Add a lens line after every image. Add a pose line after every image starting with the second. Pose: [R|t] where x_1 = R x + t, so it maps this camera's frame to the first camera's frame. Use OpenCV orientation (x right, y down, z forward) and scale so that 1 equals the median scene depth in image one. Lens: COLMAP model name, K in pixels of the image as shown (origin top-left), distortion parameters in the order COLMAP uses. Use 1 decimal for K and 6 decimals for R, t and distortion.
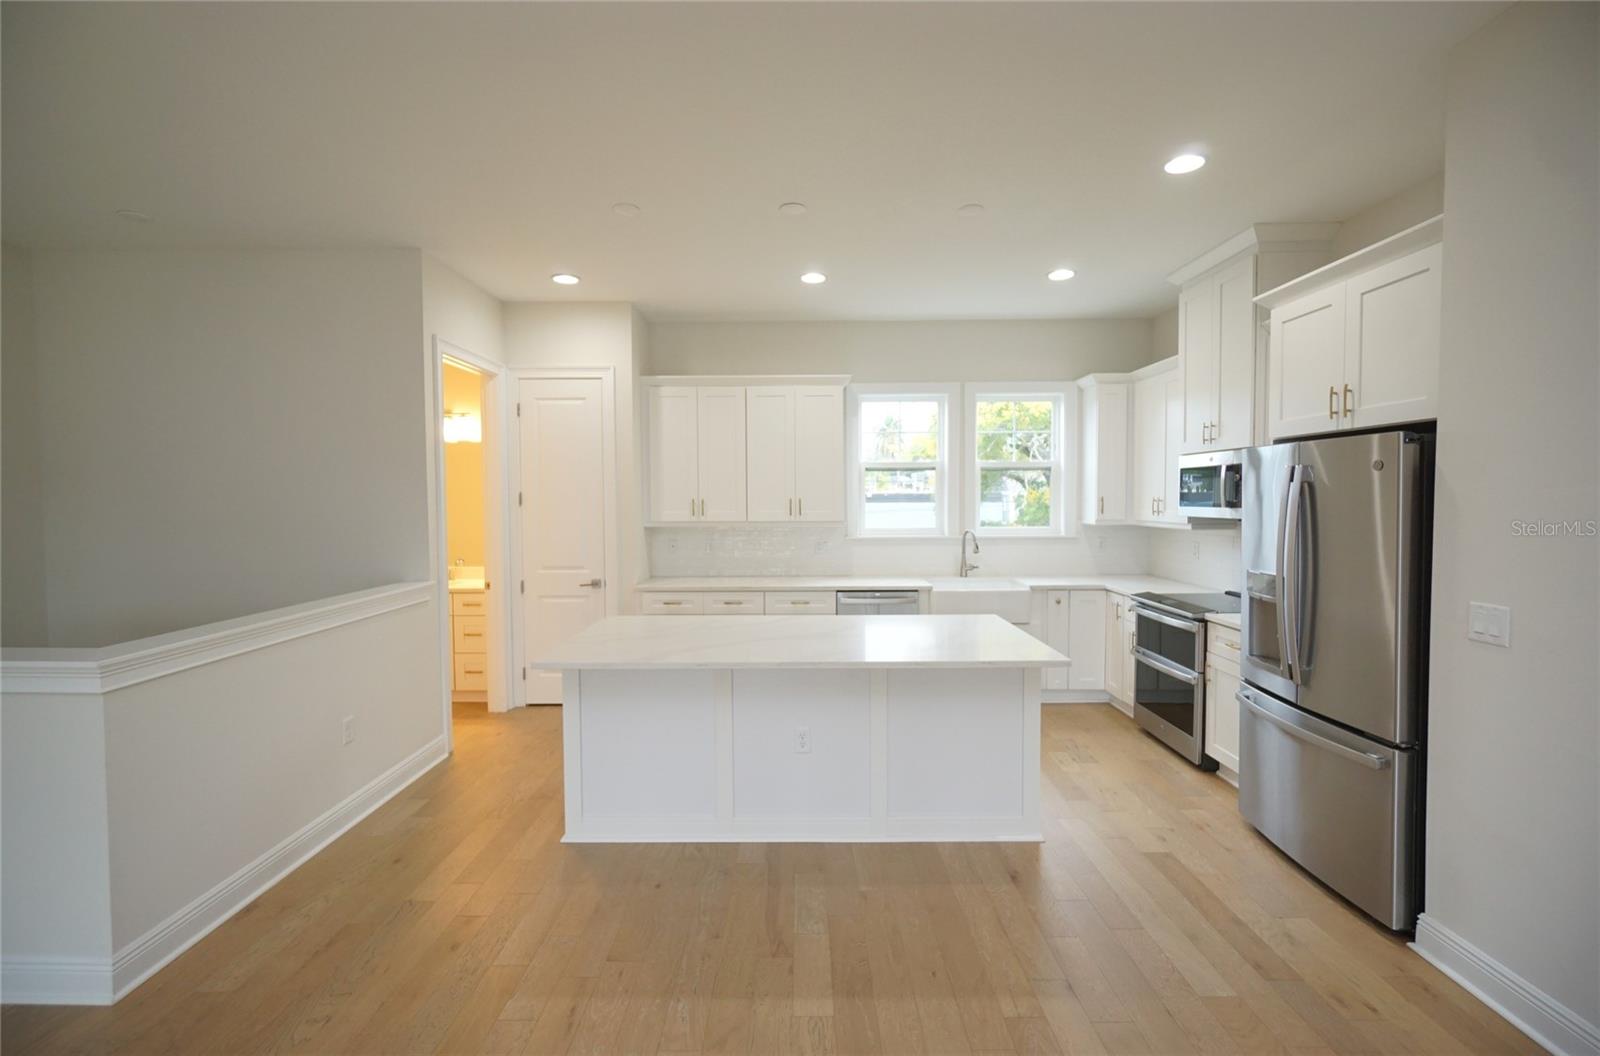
lens RADIAL K [[682.2, 0, 800.0], [0, 682.2, 528.0], [0, 0, 1]] dist [-0.002241, 0.000877]
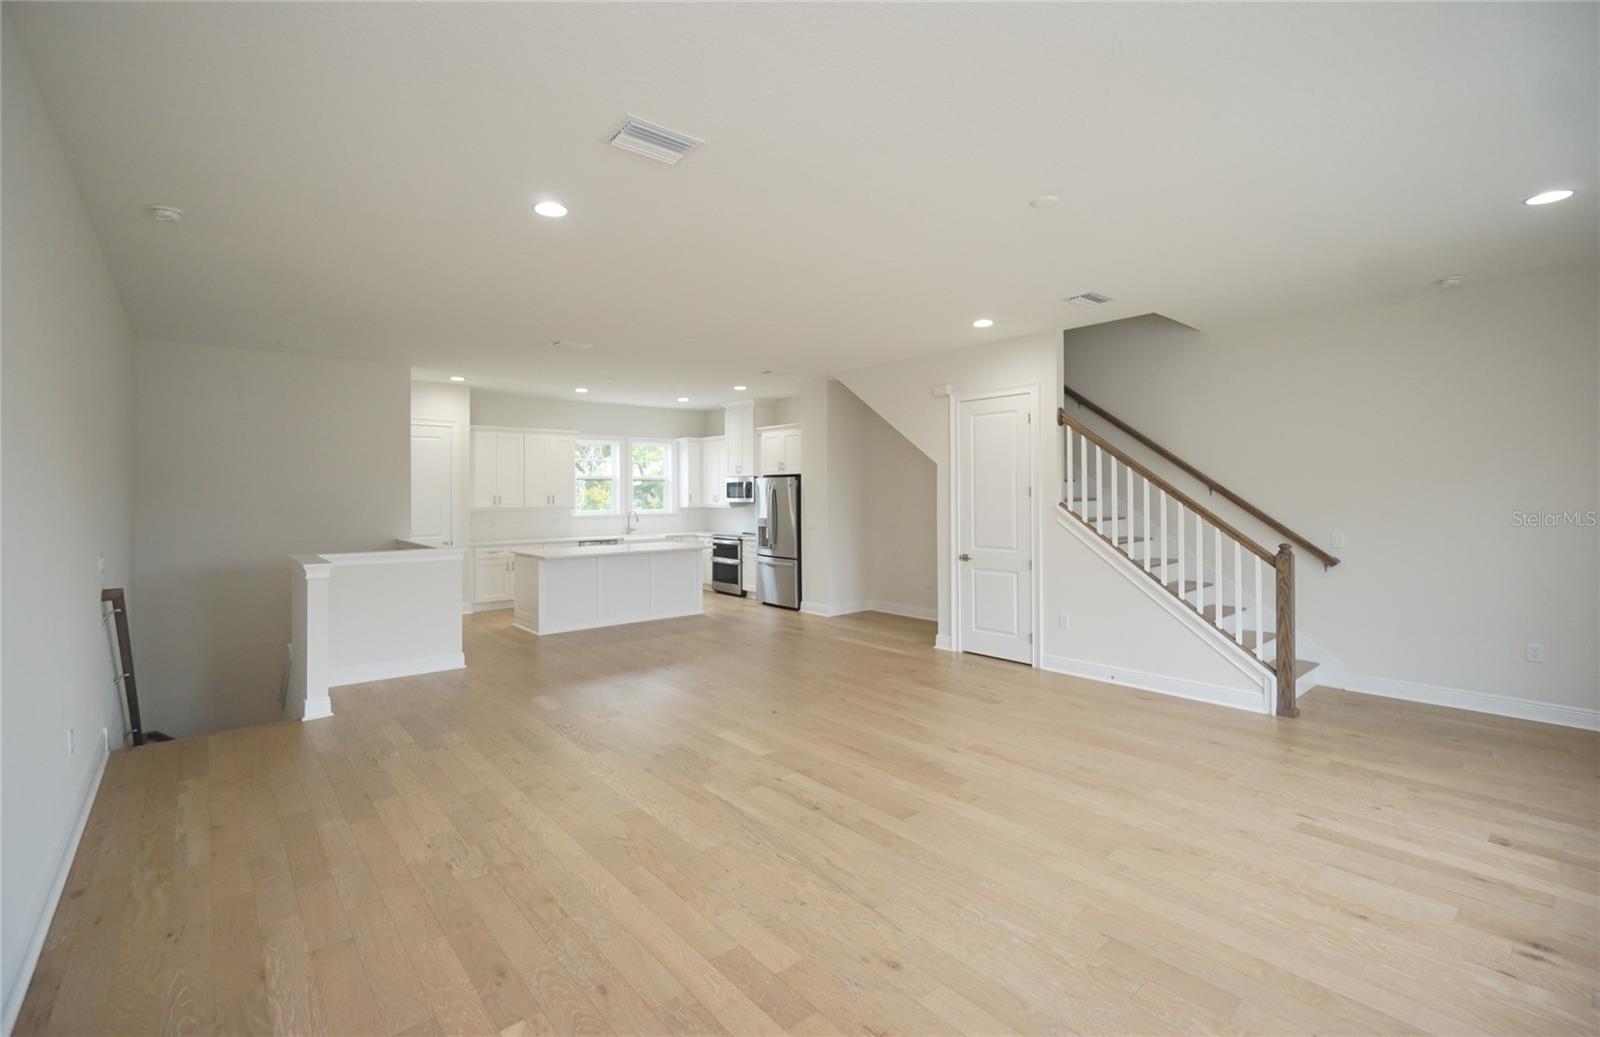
lens RADIAL K [[698.1, 0, 782.2], [0, 698.1, 489.4], [0, 0, 1]] dist [-0.007549, 0.000040]
pose [[0.765040, 0.005233, 0.643961, -0.827085], [0.028920, 0.998679, -0.042472, 0.045461], [-0.643333, 0.051116, 0.763878, -0.952789]]
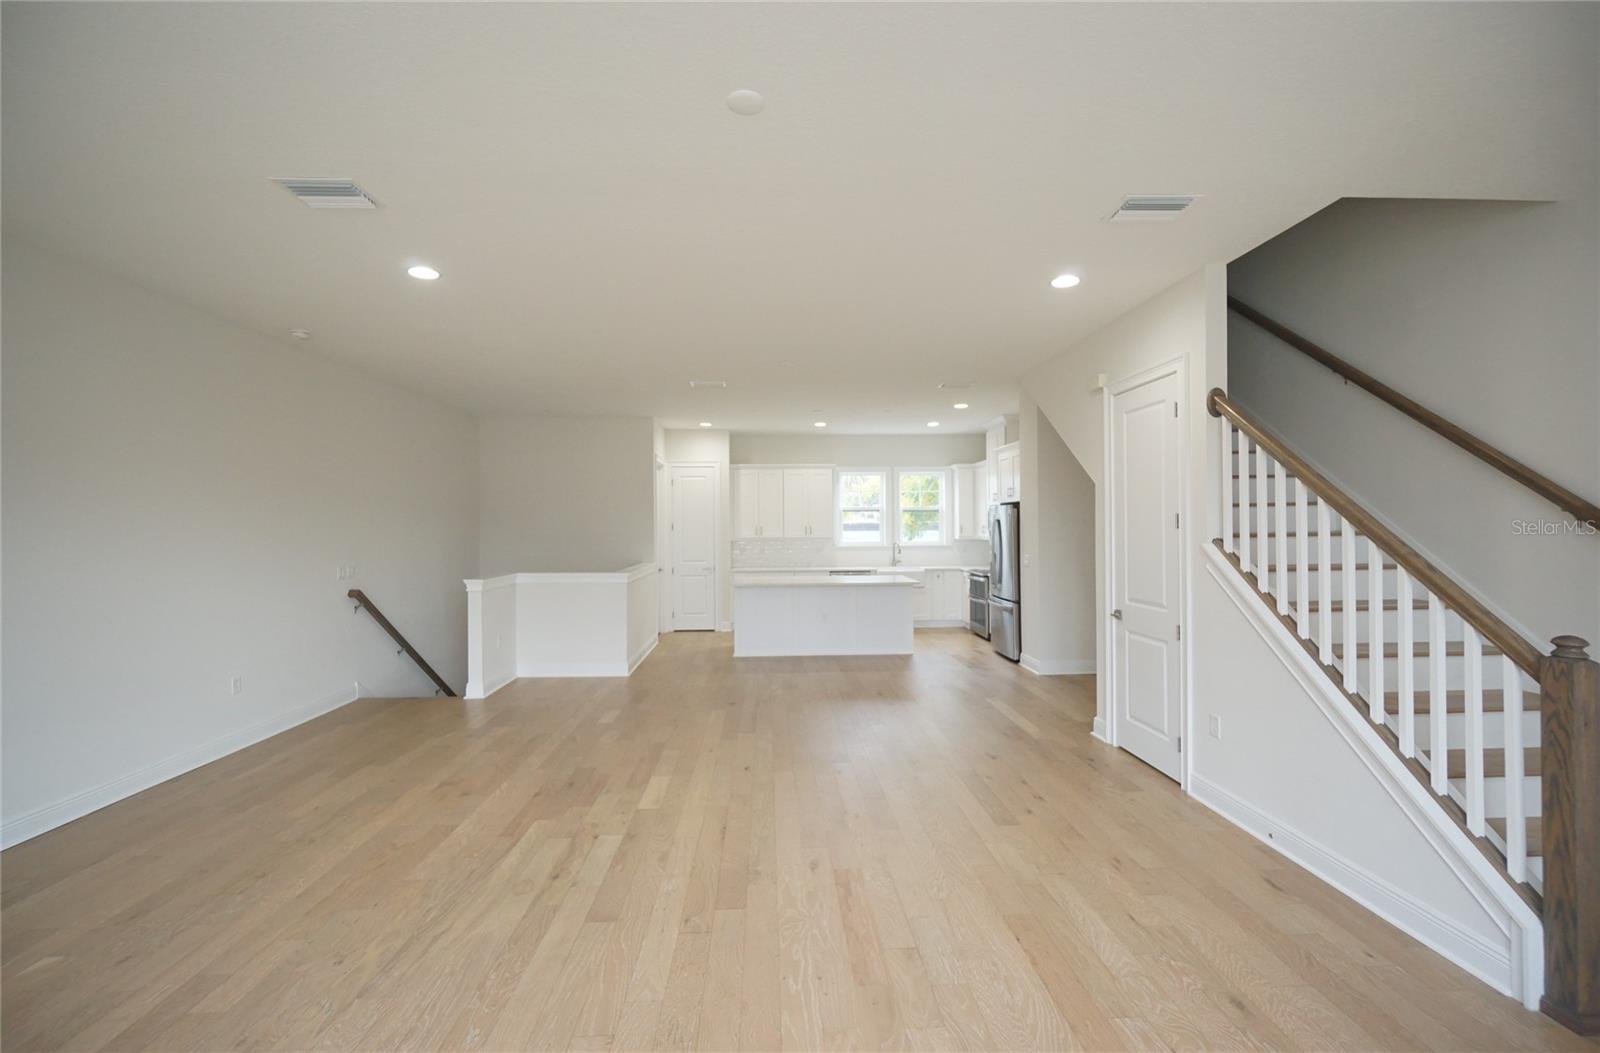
lens RADIAL K [[682.2, 0, 800.0], [0, 682.2, 526.5], [0, 0, 1]] dist [-0.002241, 0.000877]
pose [[0.998530, -0.000796, 0.054193, -0.151194], [0.003156, 0.999050, -0.043472, 0.048322], [-0.054107, 0.043580, 0.997584, -1.063382]]
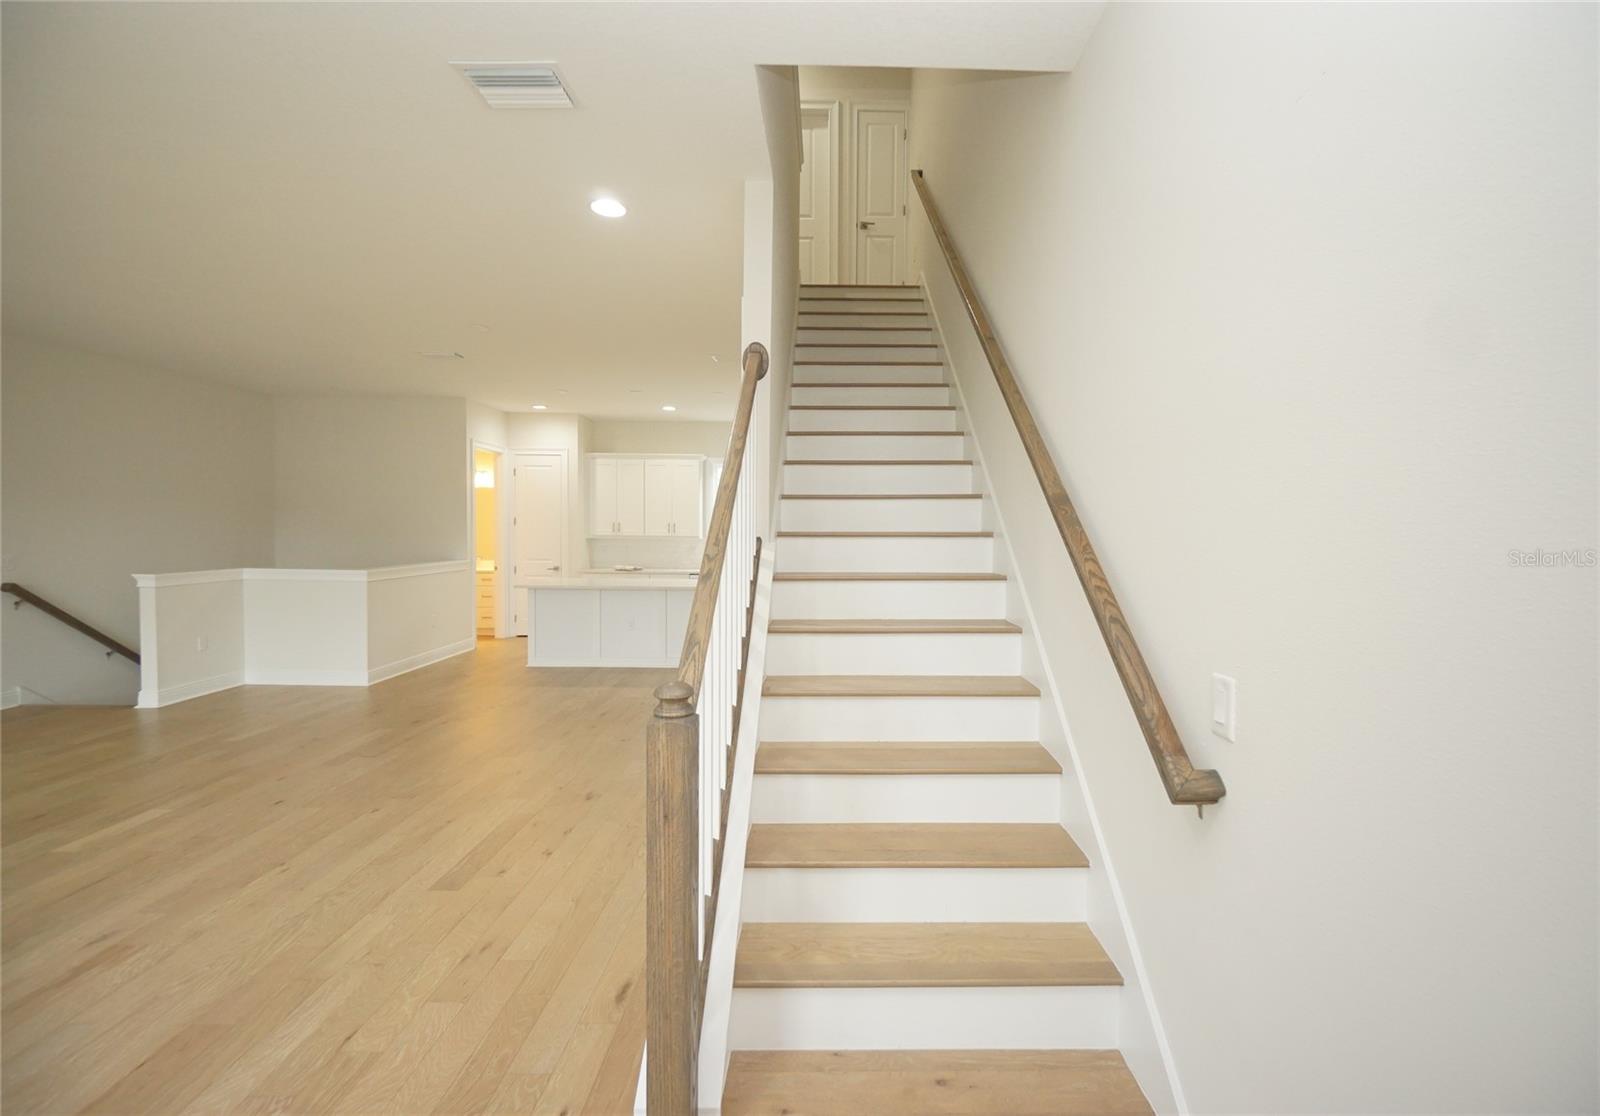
lens RADIAL K [[715.1, 0, 837.7], [0, 715.1, 555.5], [0, 0, 1]] dist [-0.000440, -0.000088]
pose [[0.999684, 0.015139, 0.020051, 0.427523], [-0.015037, 0.999873, -0.005235, 0.048490], [-0.020128, 0.004932, 0.999785, -0.953409]]
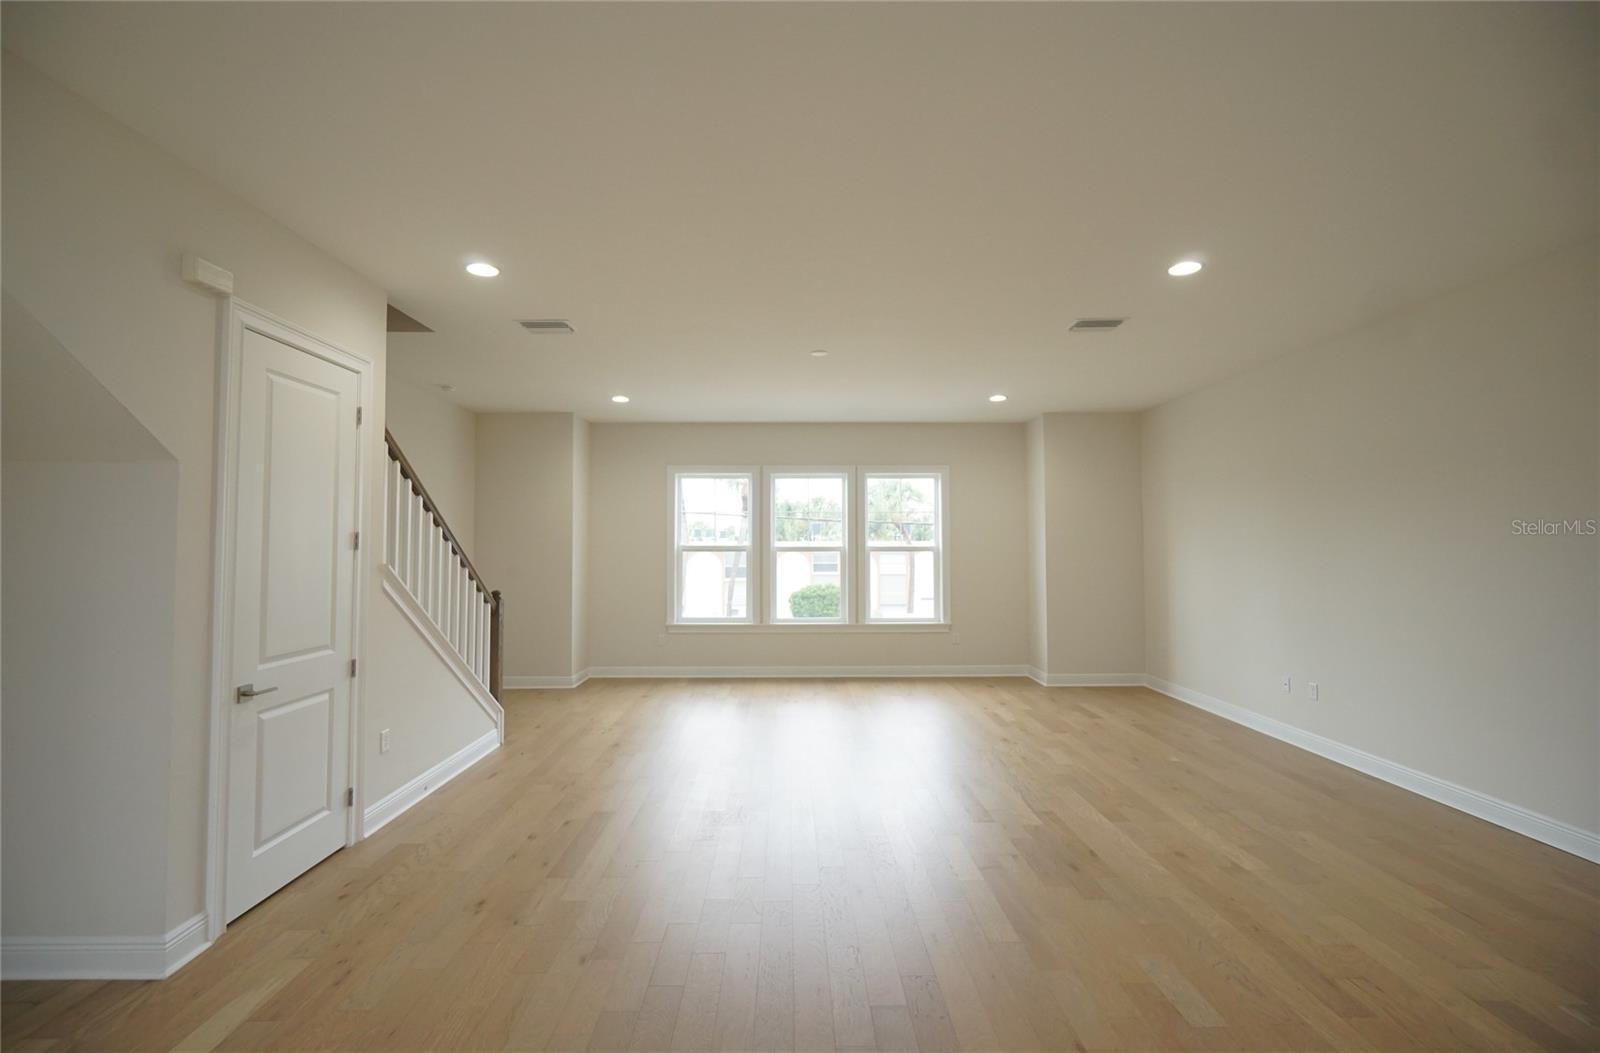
lens RADIAL K [[682.2, 0, 800.0], [0, 682.2, 526.5], [0, 0, 1]] dist [-0.002241, 0.000877]
pose [[-0.999783, 0.007168, -0.019539, -0.109762], [0.006985, 0.999931, 0.009412, -0.011801], [0.019605, 0.009273, -0.999765, 0.475572]]
